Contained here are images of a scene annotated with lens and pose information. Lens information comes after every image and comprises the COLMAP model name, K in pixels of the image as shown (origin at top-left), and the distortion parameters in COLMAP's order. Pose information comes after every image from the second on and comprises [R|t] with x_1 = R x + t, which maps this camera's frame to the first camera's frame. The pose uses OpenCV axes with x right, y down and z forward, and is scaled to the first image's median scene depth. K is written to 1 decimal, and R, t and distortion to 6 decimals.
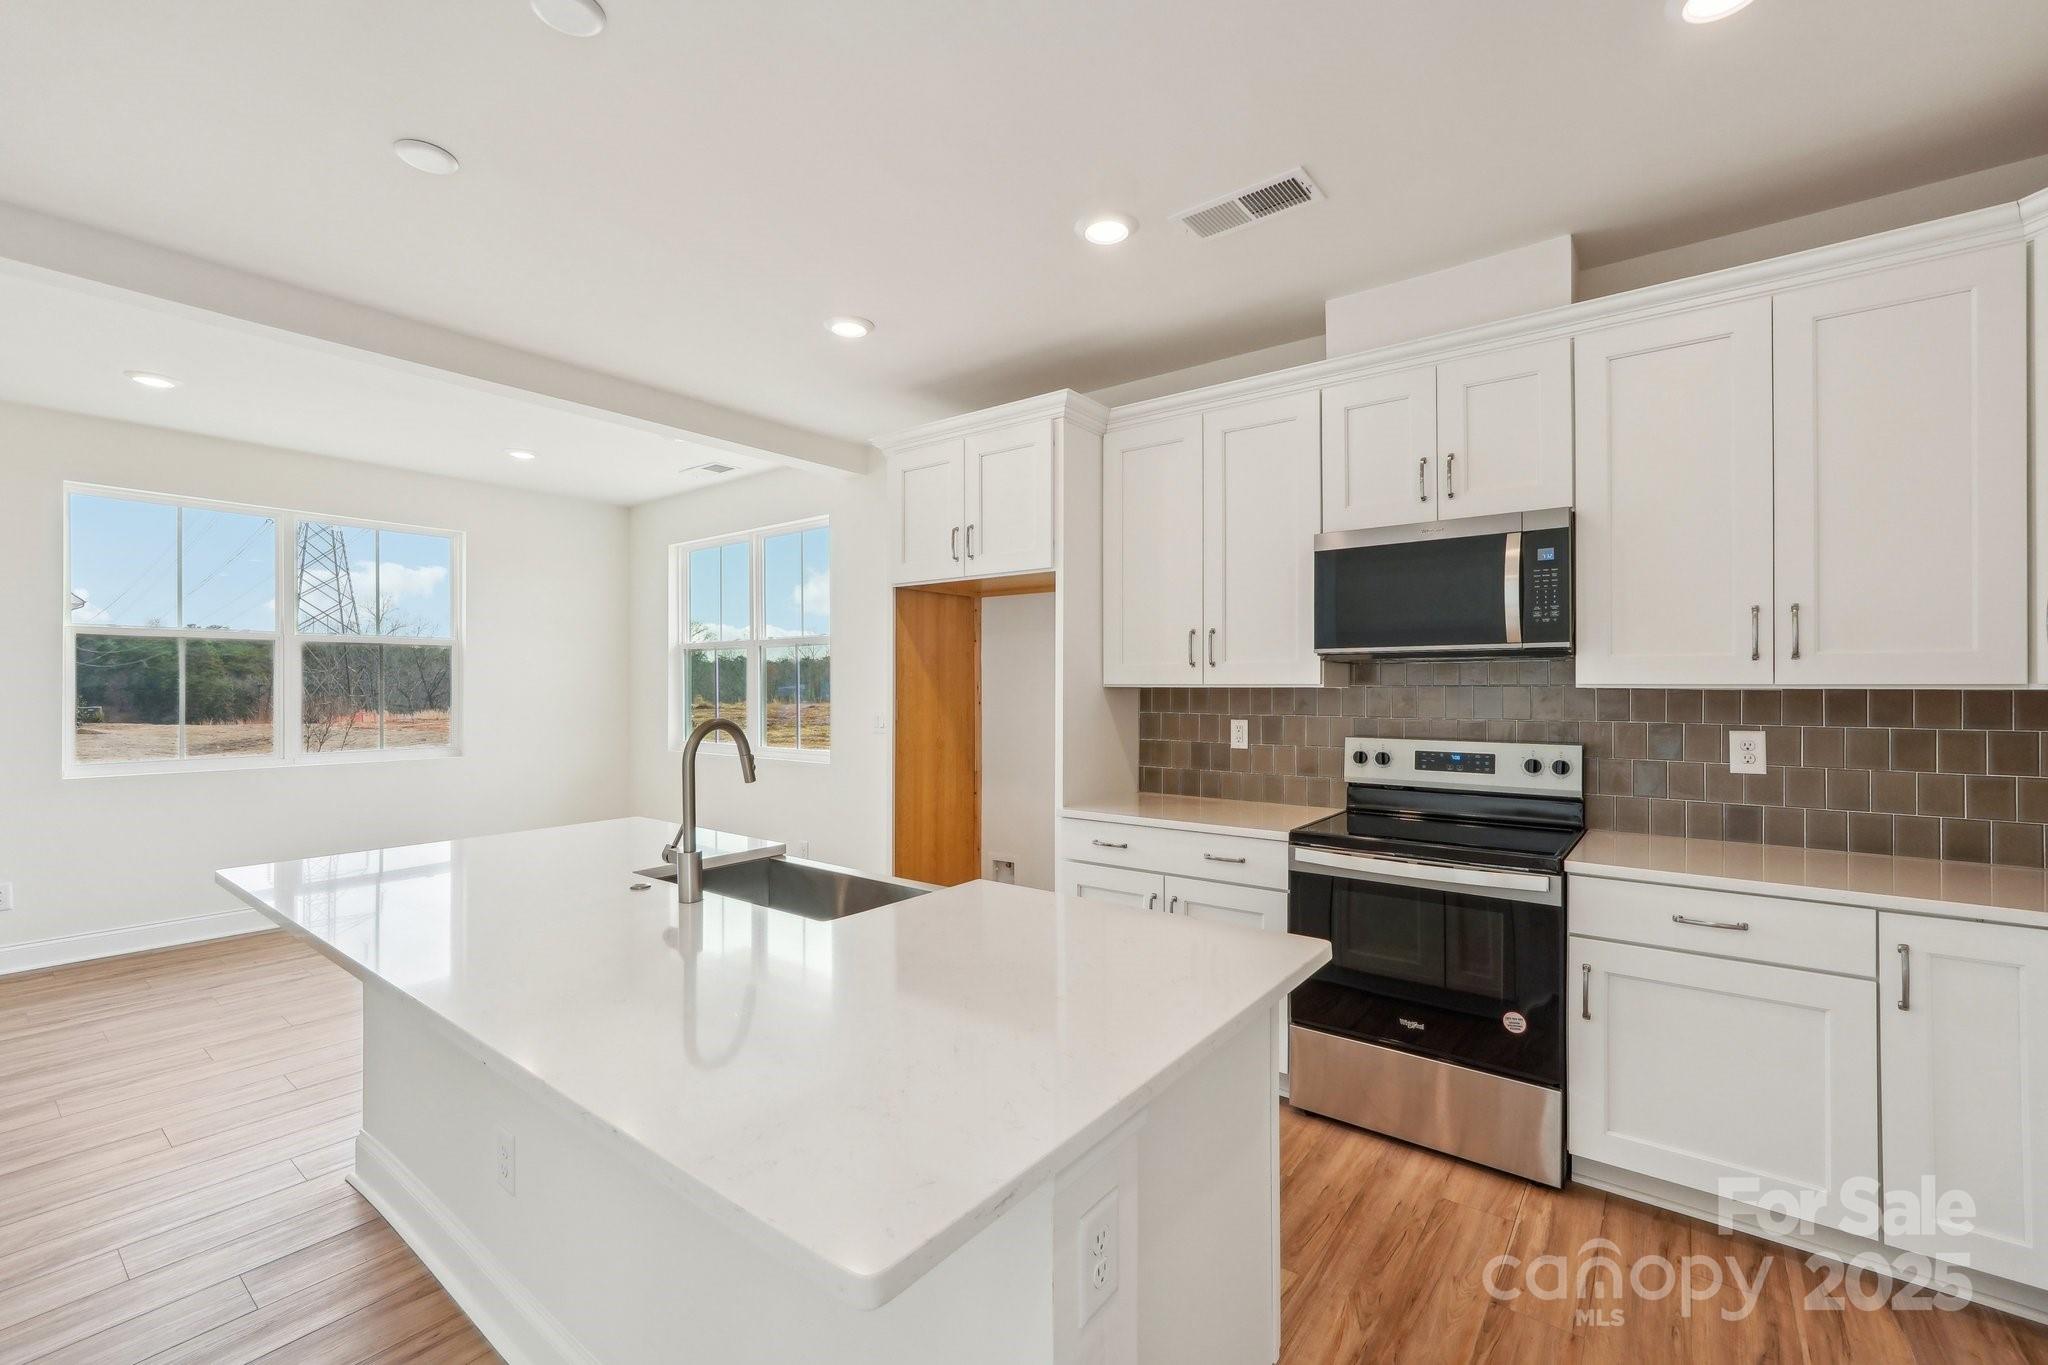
lens RADIAL K [[858.6, 0, 1047.0], [0, 858.6, 668.4], [0, 0, 1]] dist [-0.000654, 0.000233]
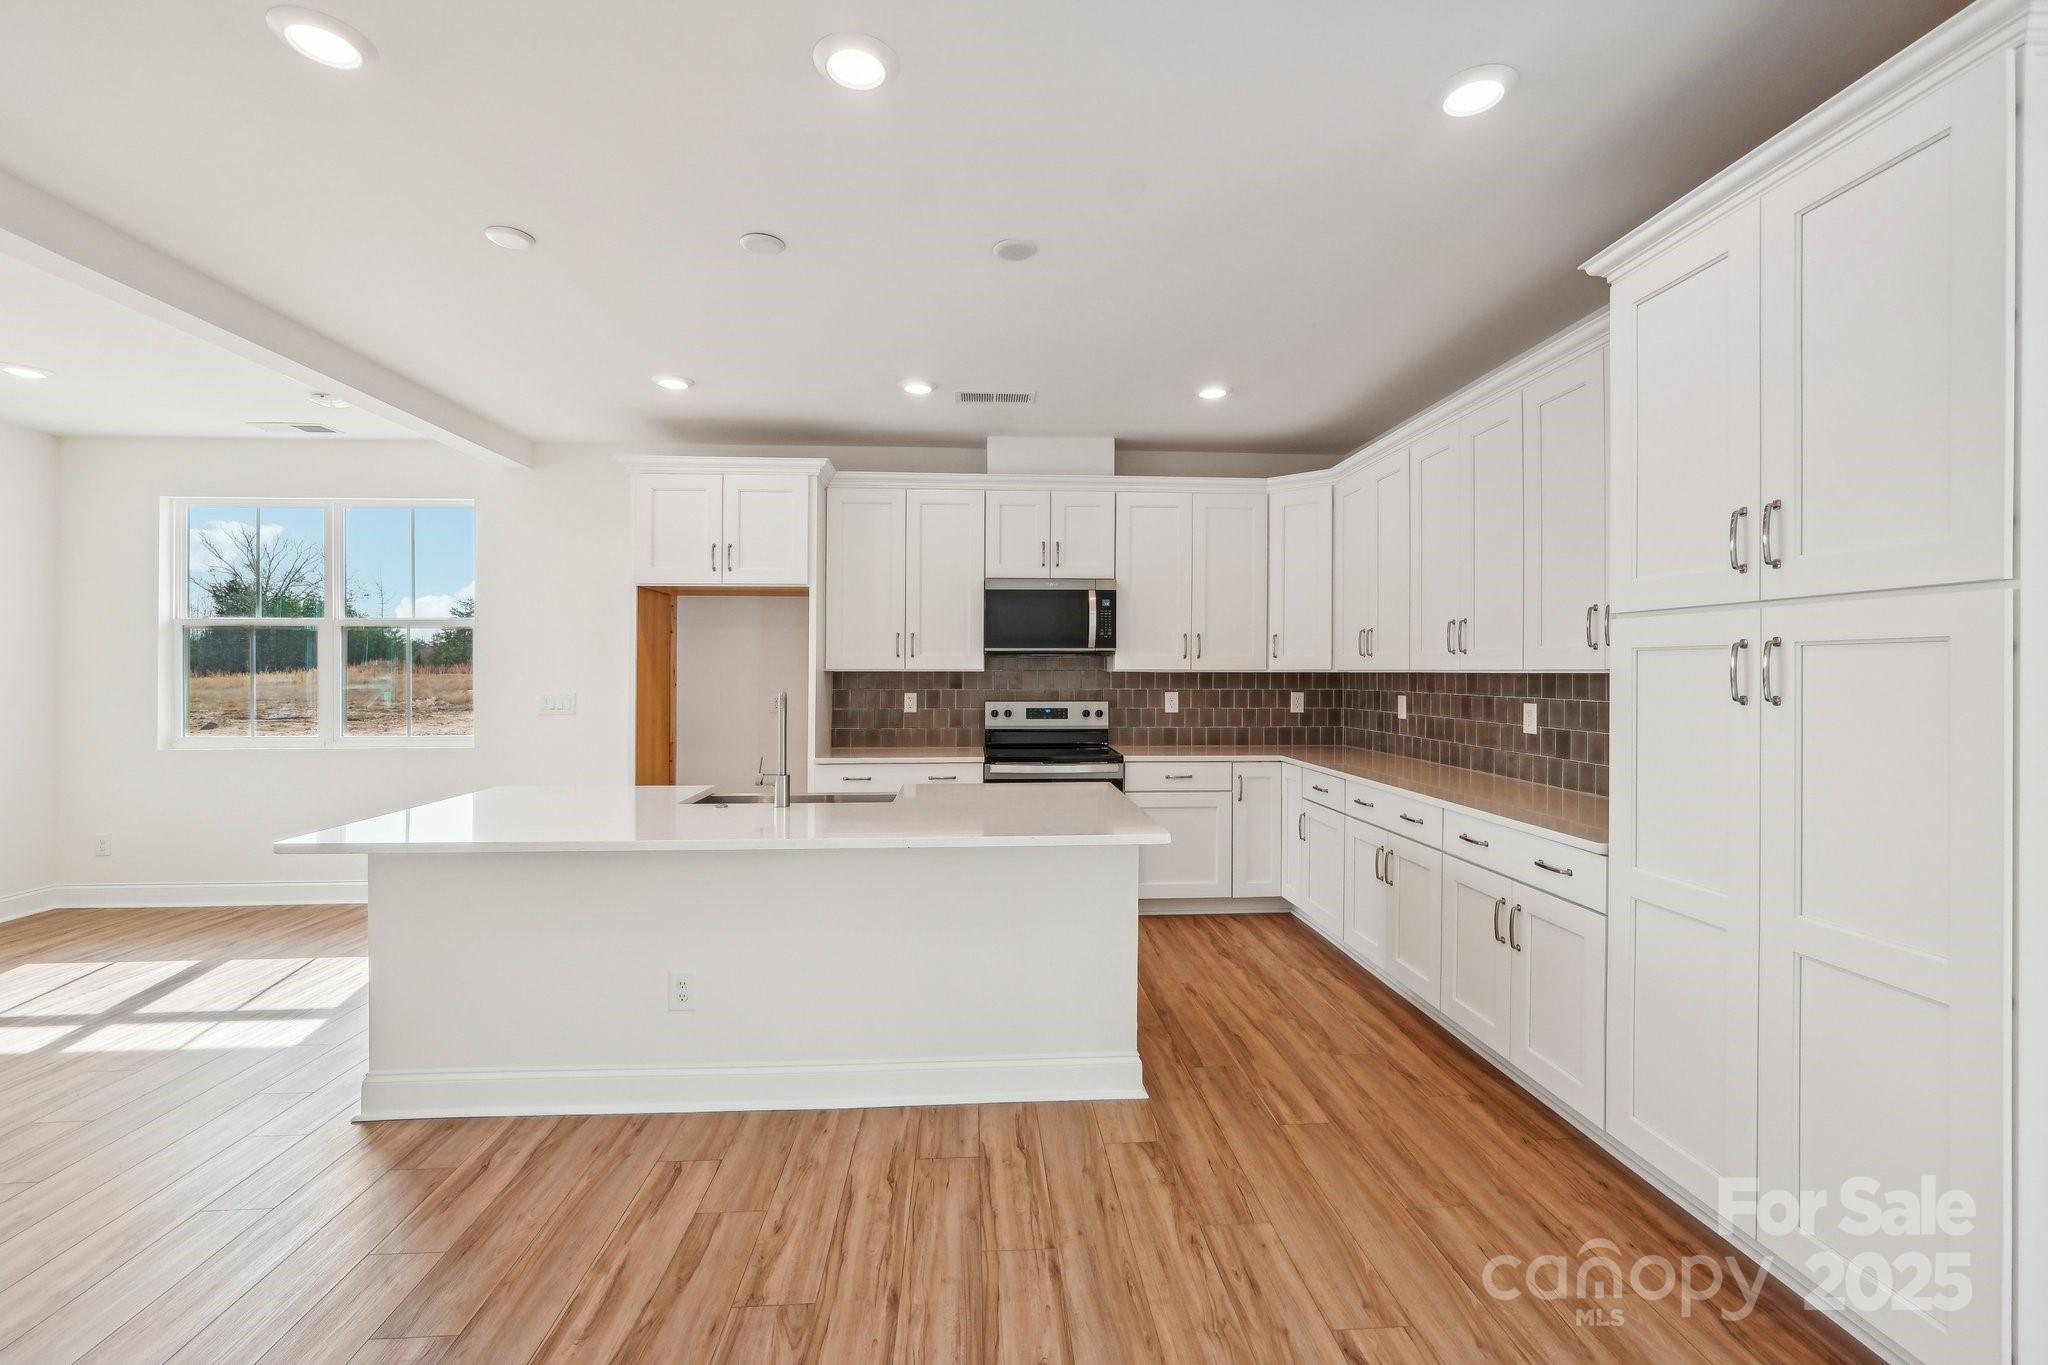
lens RADIAL K [[872.7, 0, 1023.0], [0, 872.7, 676.3], [0, 0, 1]] dist [-0.008908, 0.000493]
pose [[0.765349, -0.002922, 0.643609, -0.725335], [-0.014332, 0.999664, 0.021582, -0.005506], [-0.643456, -0.025742, 0.765050, -0.342463]]
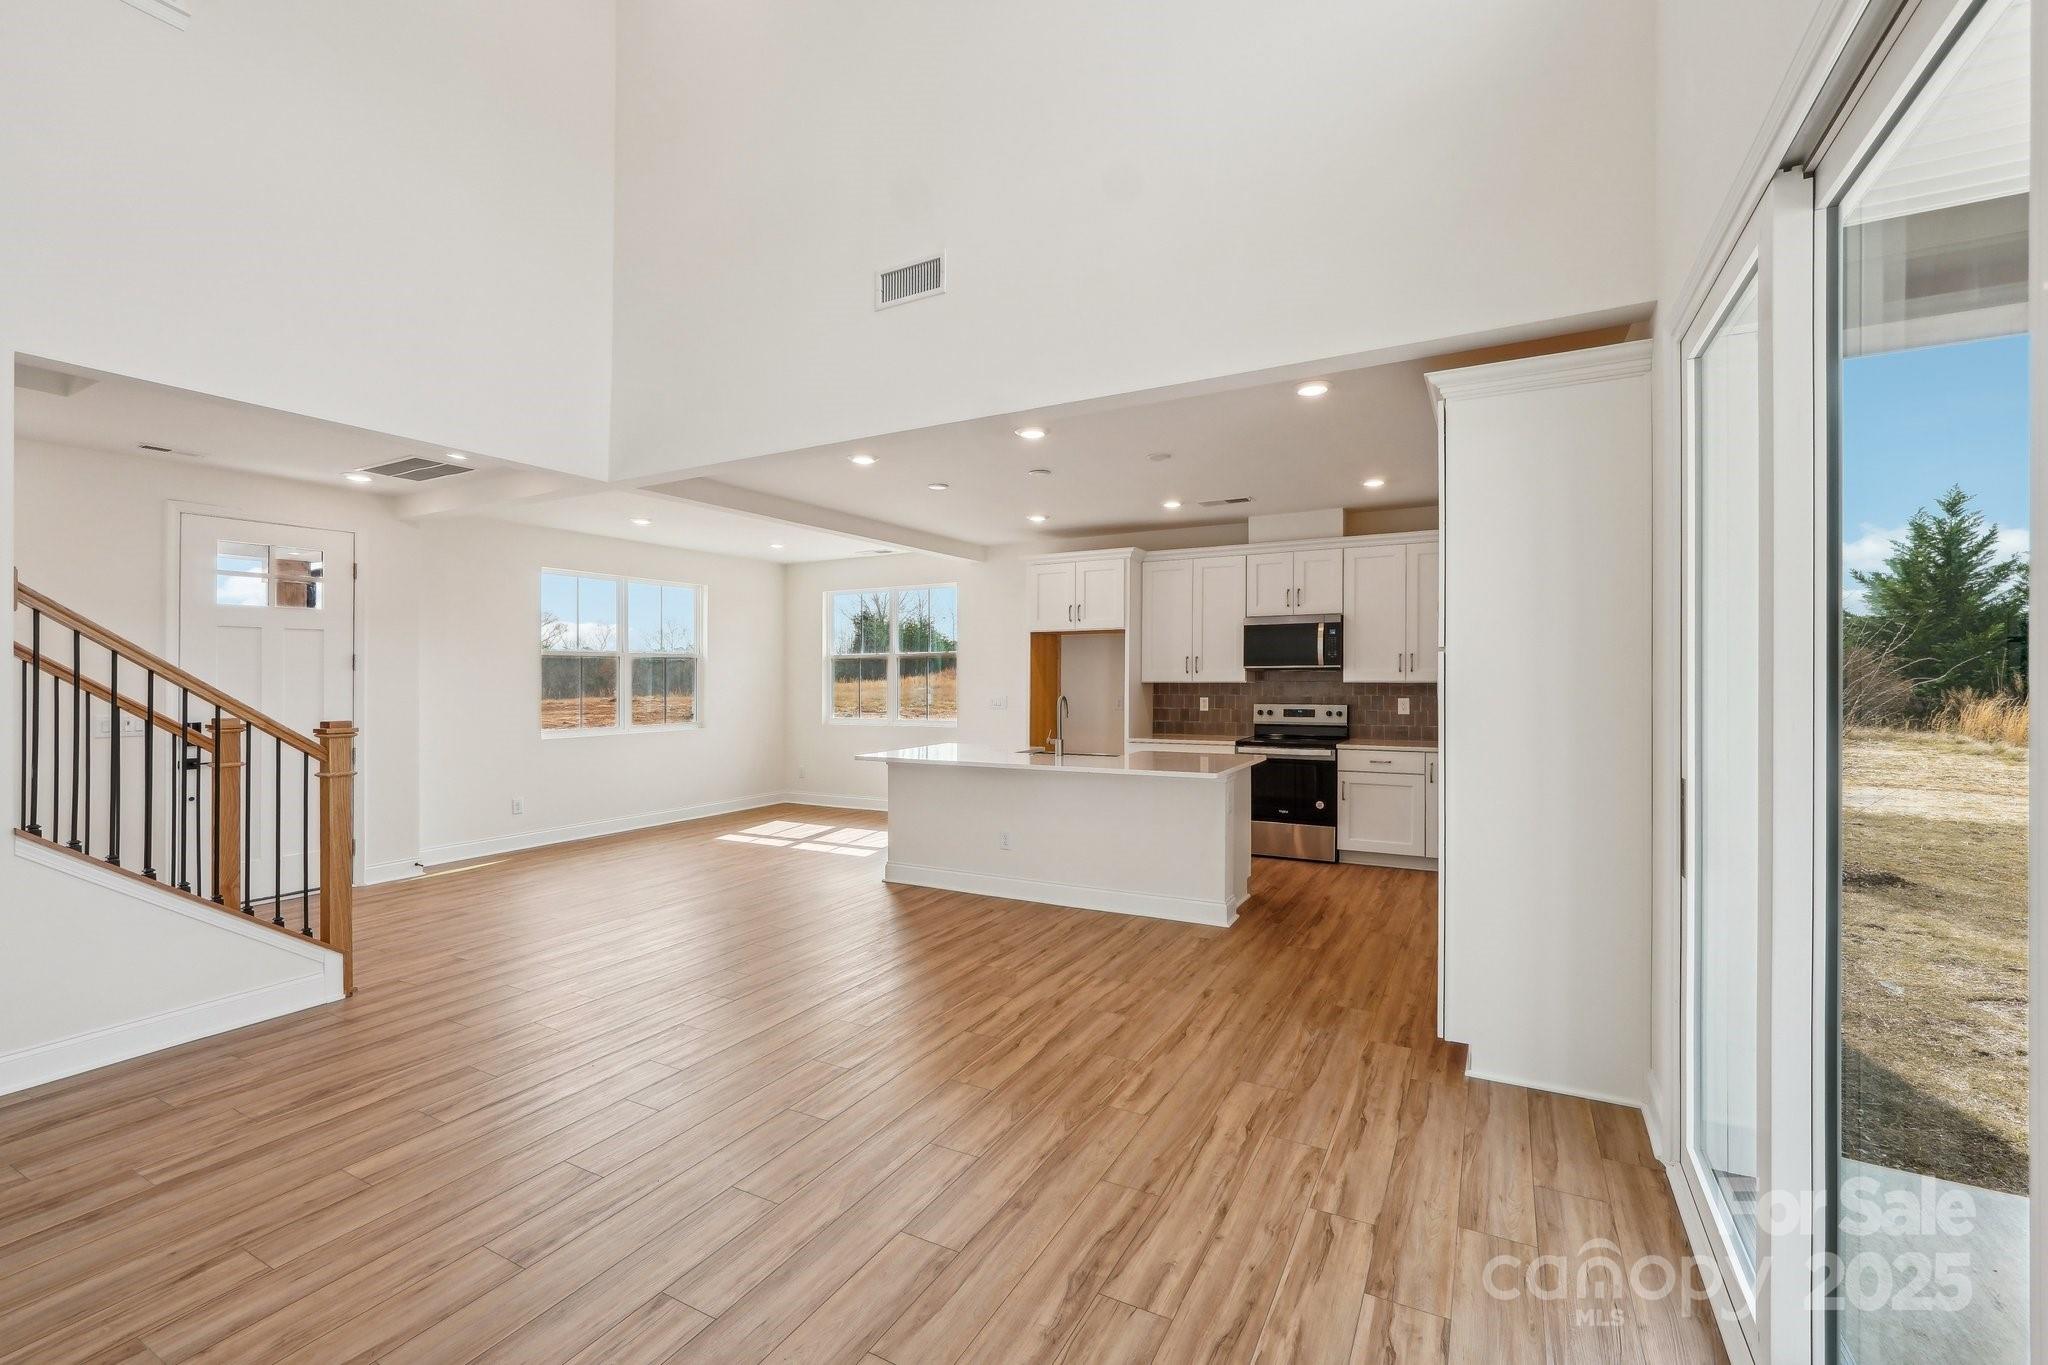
lens RADIAL K [[872.7, 0, 1023.0], [0, 872.7, 676.3], [0, 0, 1]] dist [-0.008908, 0.000493]
pose [[0.990389, -0.004744, 0.138225, -0.633036], [0.001867, 0.999779, 0.020938, -0.047041], [-0.138294, -0.020479, 0.990179, -1.318389]]
